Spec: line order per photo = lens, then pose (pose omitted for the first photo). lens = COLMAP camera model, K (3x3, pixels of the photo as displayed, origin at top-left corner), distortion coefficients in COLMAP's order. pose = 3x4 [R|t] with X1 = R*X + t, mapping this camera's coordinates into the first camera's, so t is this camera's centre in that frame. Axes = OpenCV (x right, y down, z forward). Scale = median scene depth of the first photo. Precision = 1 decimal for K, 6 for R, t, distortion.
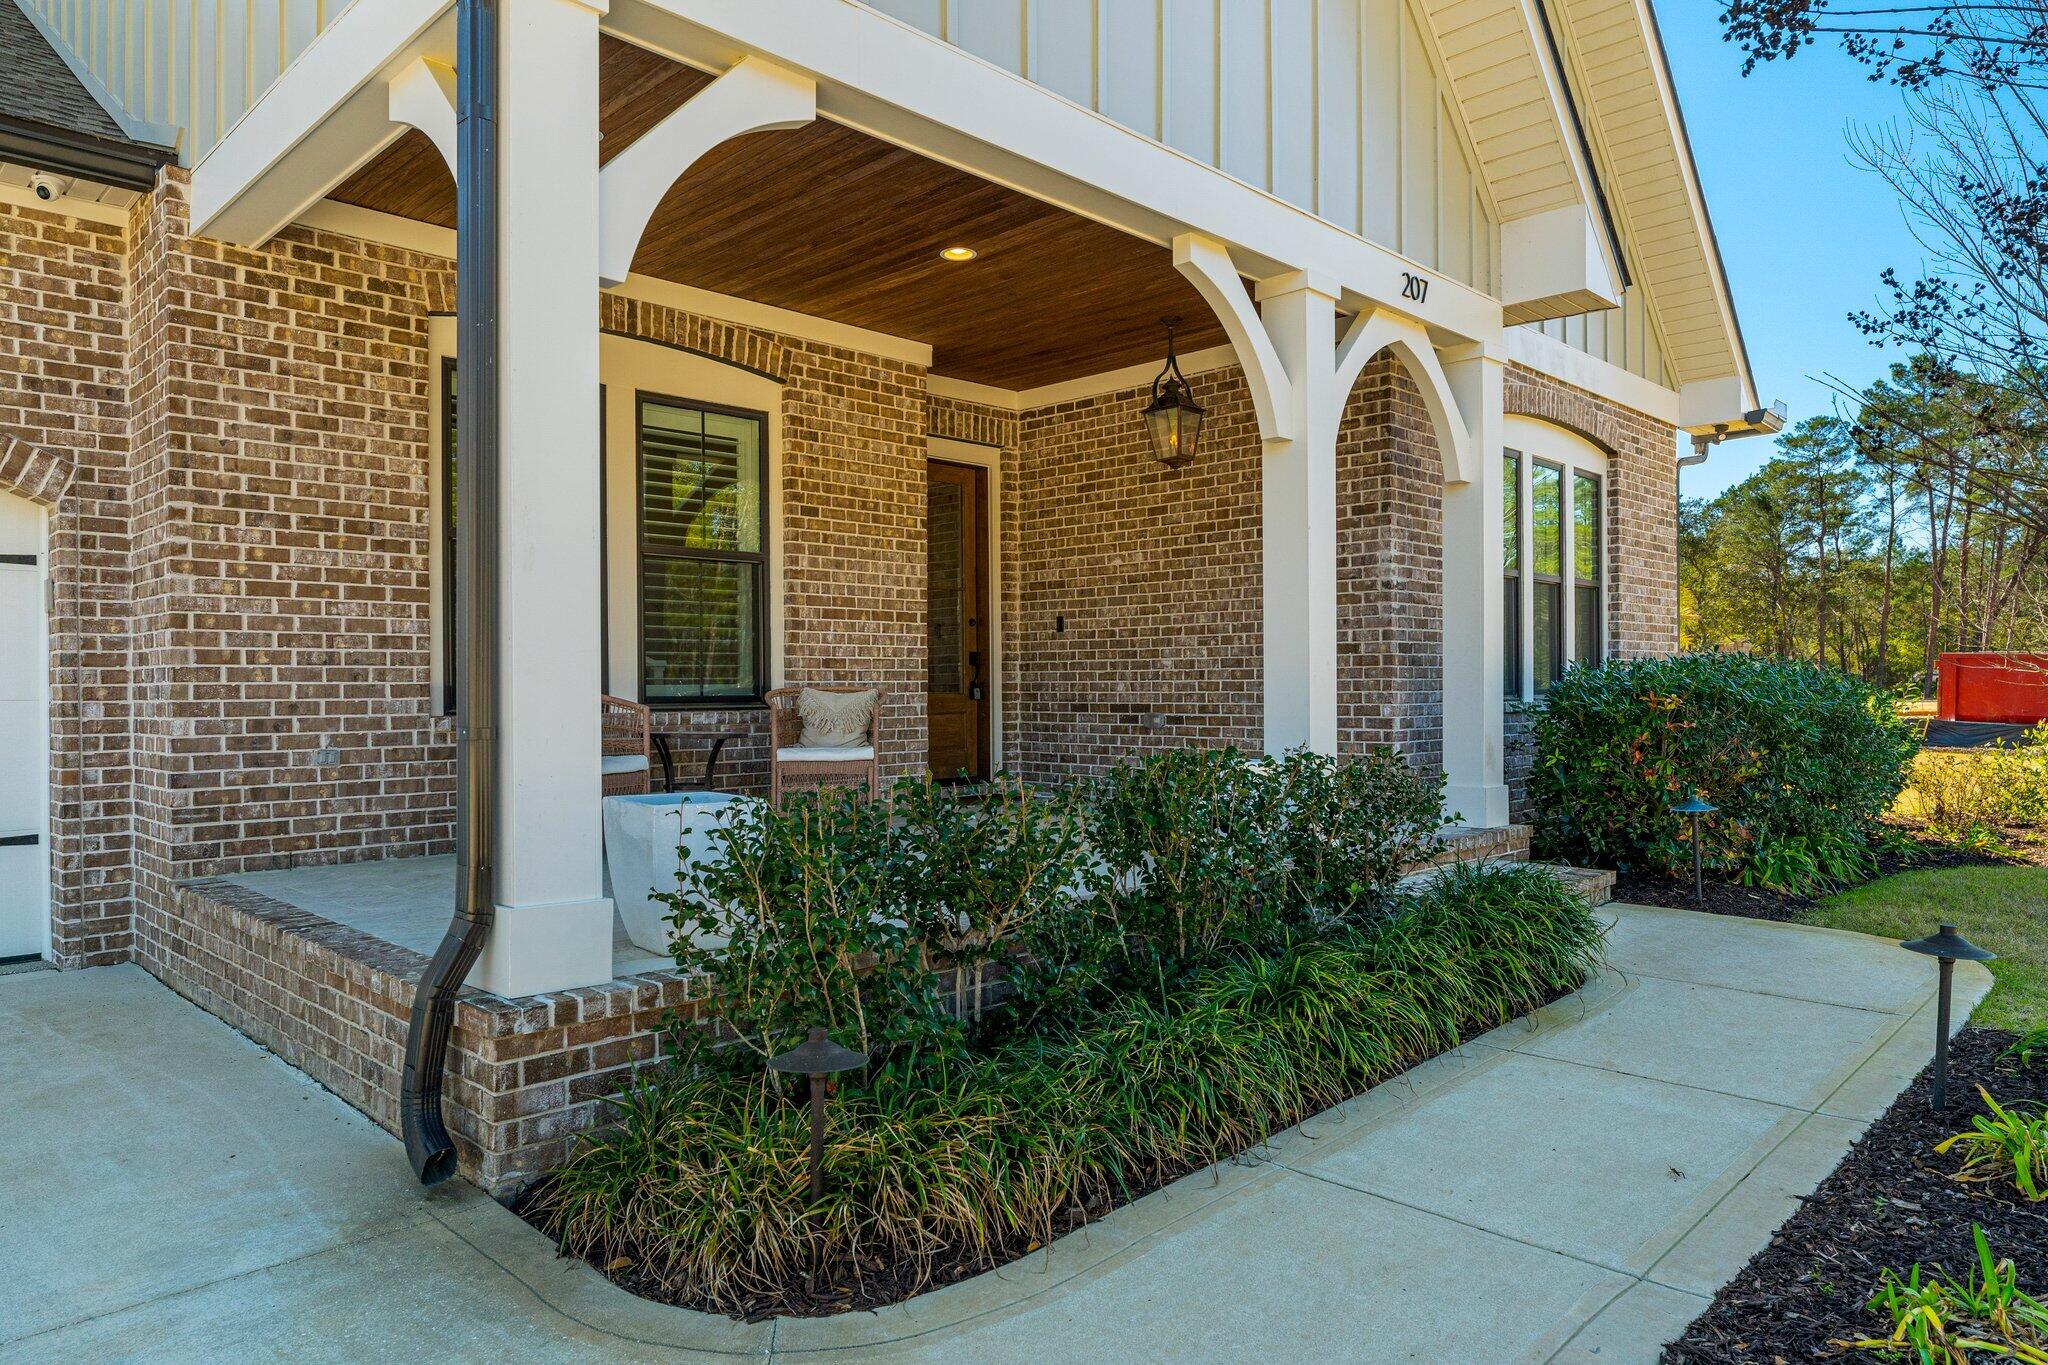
lens RADIAL K [[1304.3, 0, 1026.6], [0, 1304.3, 684.5], [0, 0, 1]] dist [-0.000123, -0.001280]
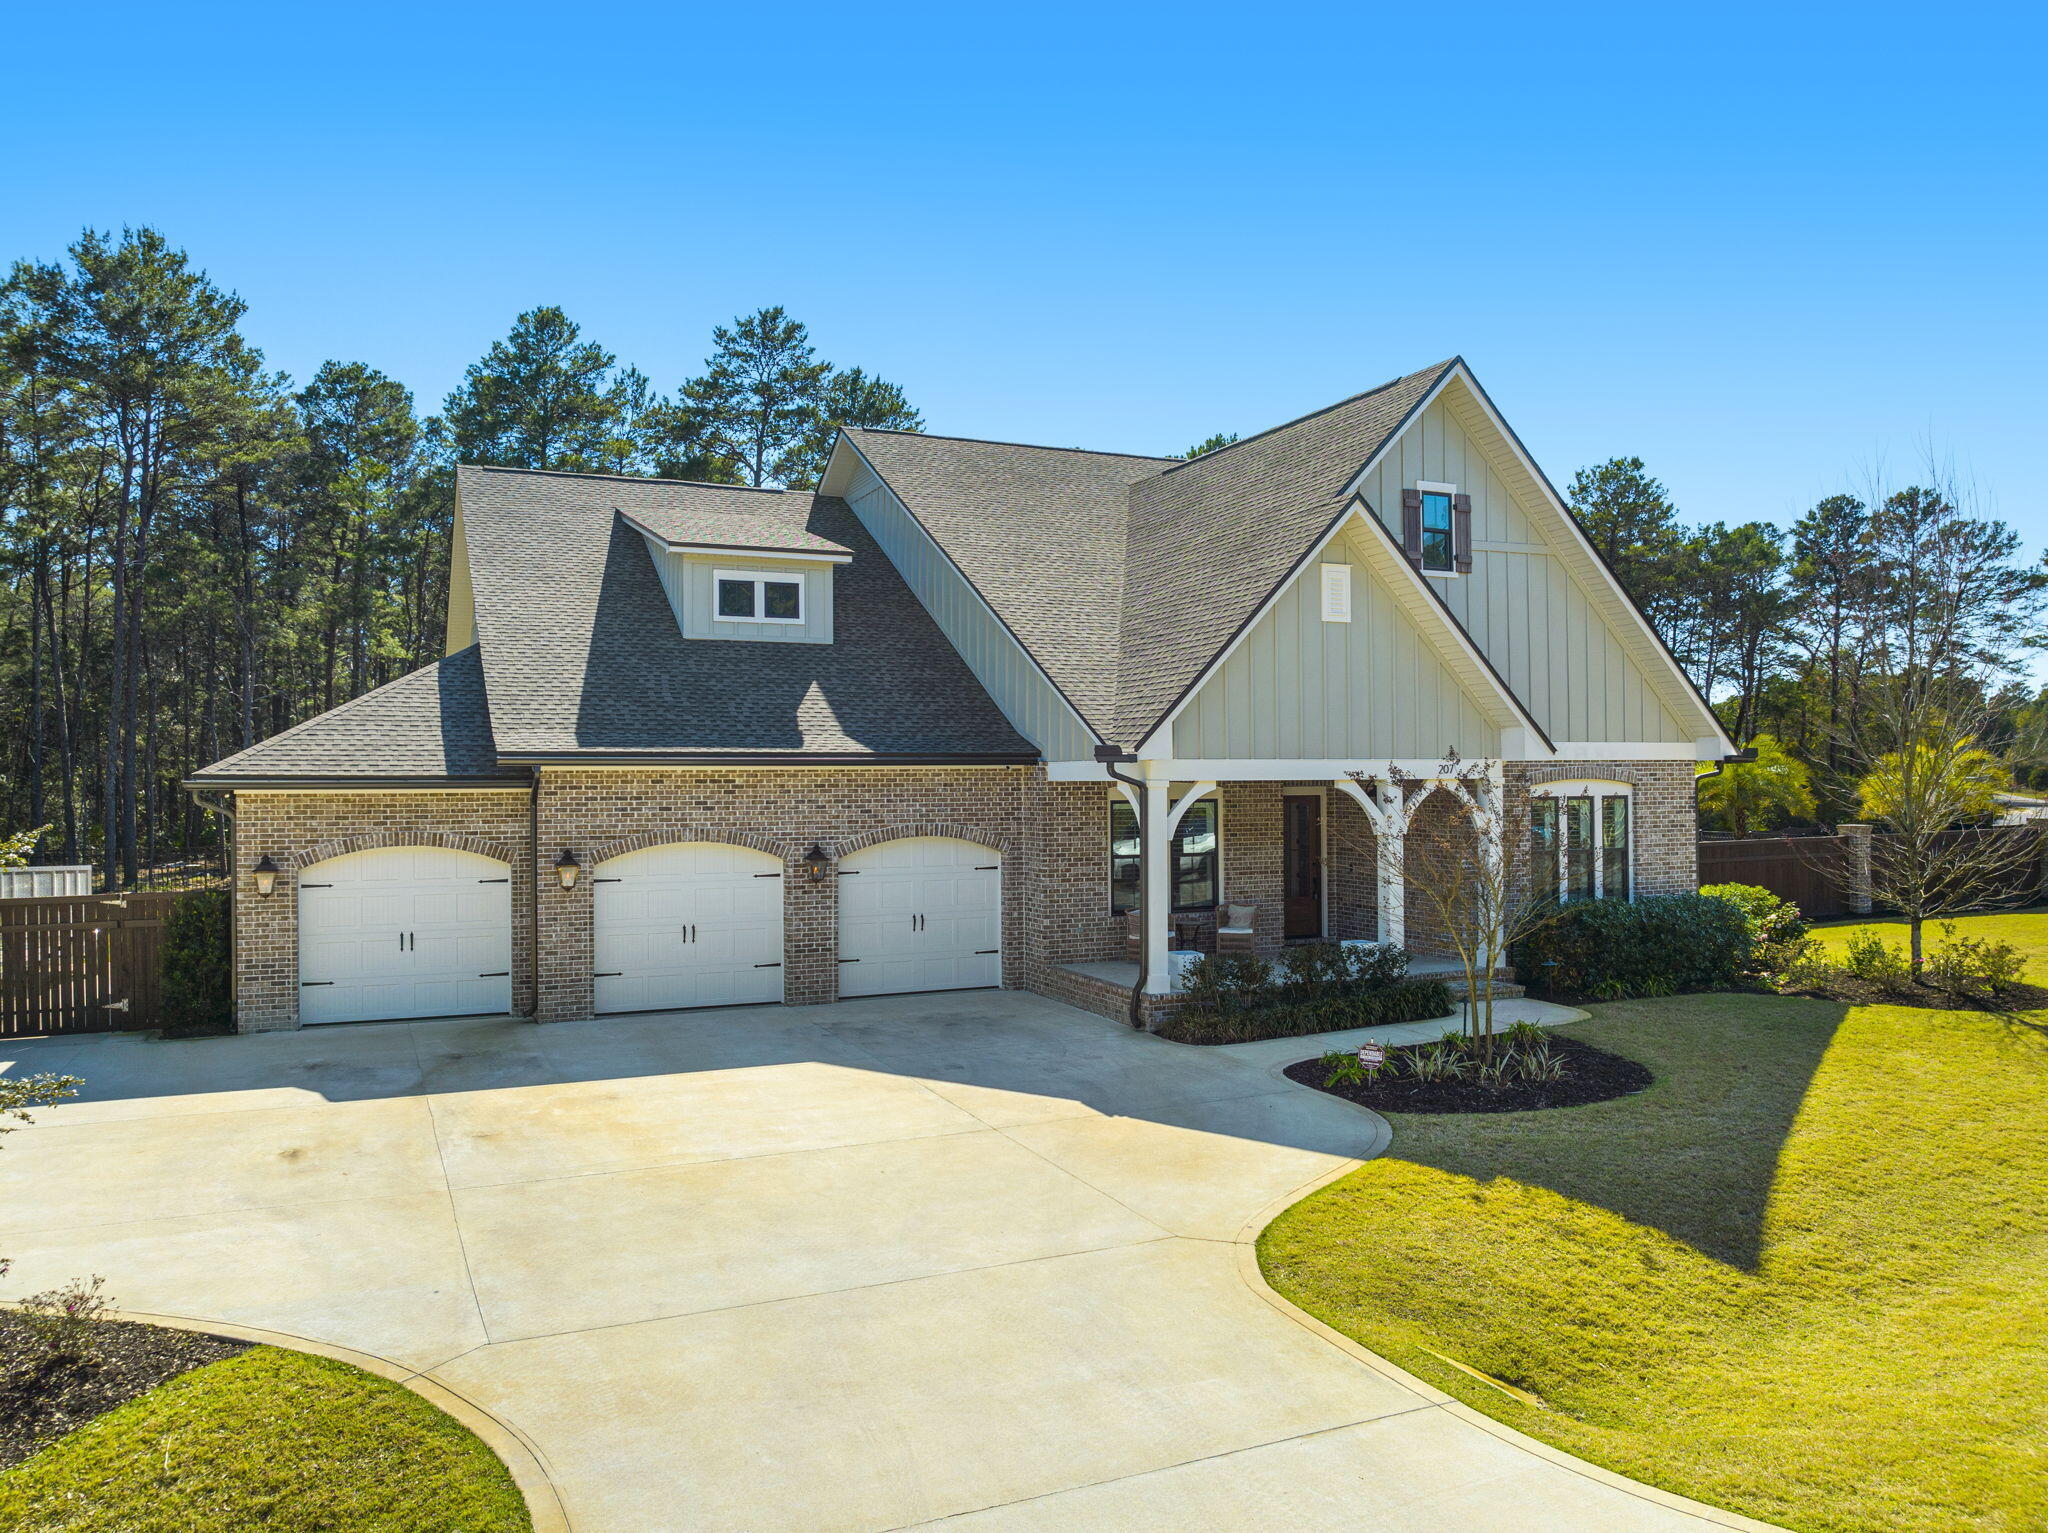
lens RADIAL K [[1477.9, 0, 1028.0], [0, 1477.9, 765.3], [0, 0, 1]] dist [-0.038714, 0.002140]
pose [[0.932270, -0.002222, -0.361758, 0.688138], [0.002223, 0.999997, -0.000414, -0.360117], [0.361758, -0.000418, 0.932272, -2.524178]]
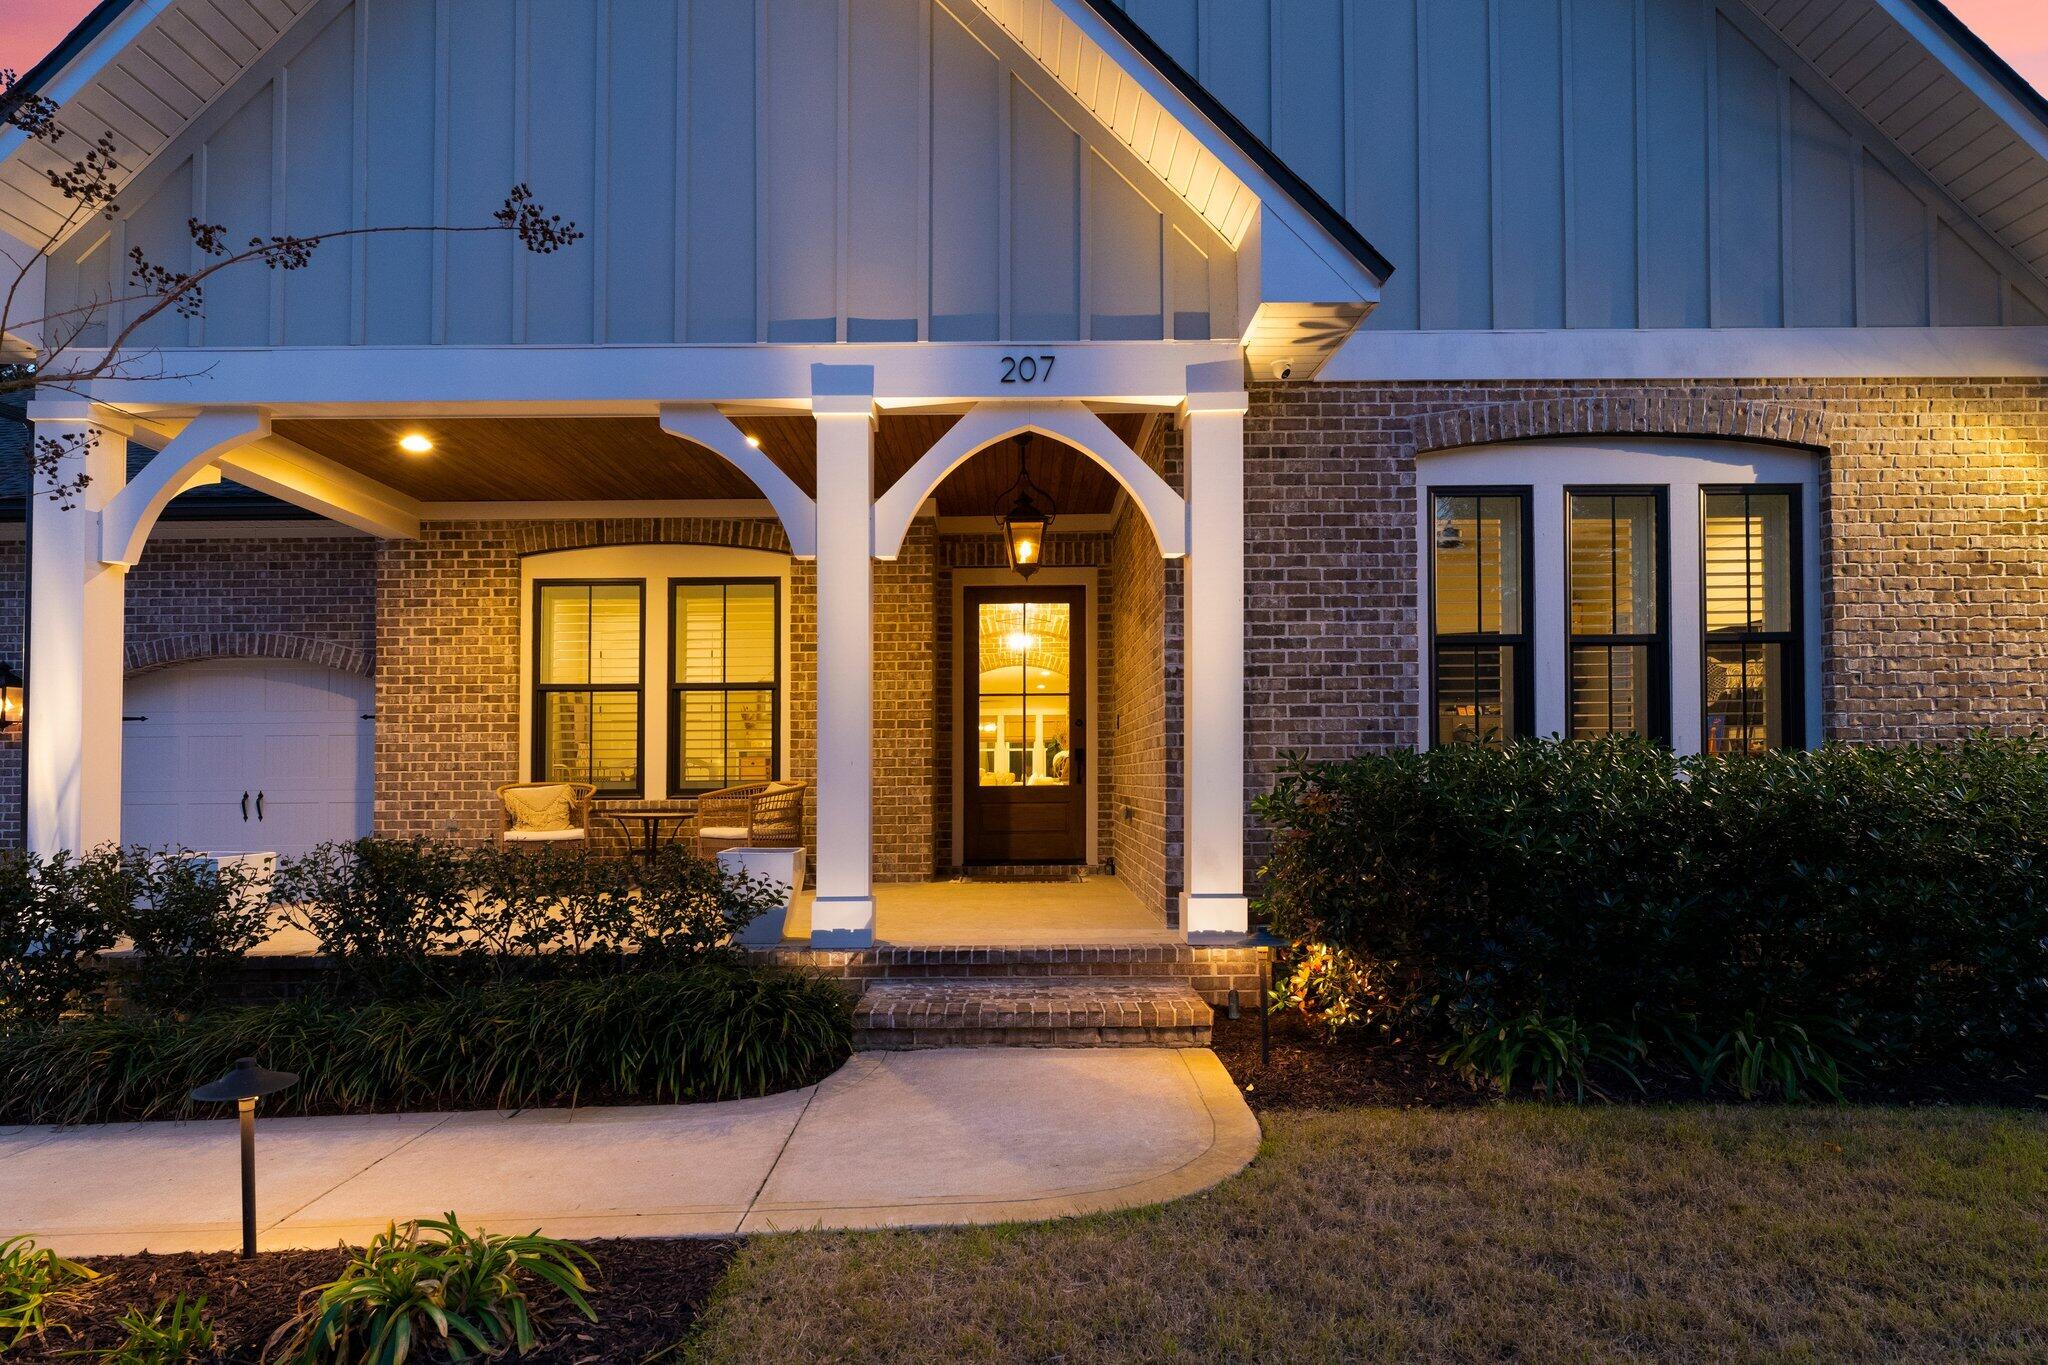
lens RADIAL K [[1100.9, 0, 1033.3], [0, 1100.9, 758.9], [0, 0, 1]] dist [-0.001686, -0.000008]
pose [[0.711002, -0.013340, -0.703064, 1.014225], [0.005808, 0.999897, -0.013098, -0.006932], [0.703166, 0.005230, 0.711006, 0.493426]]
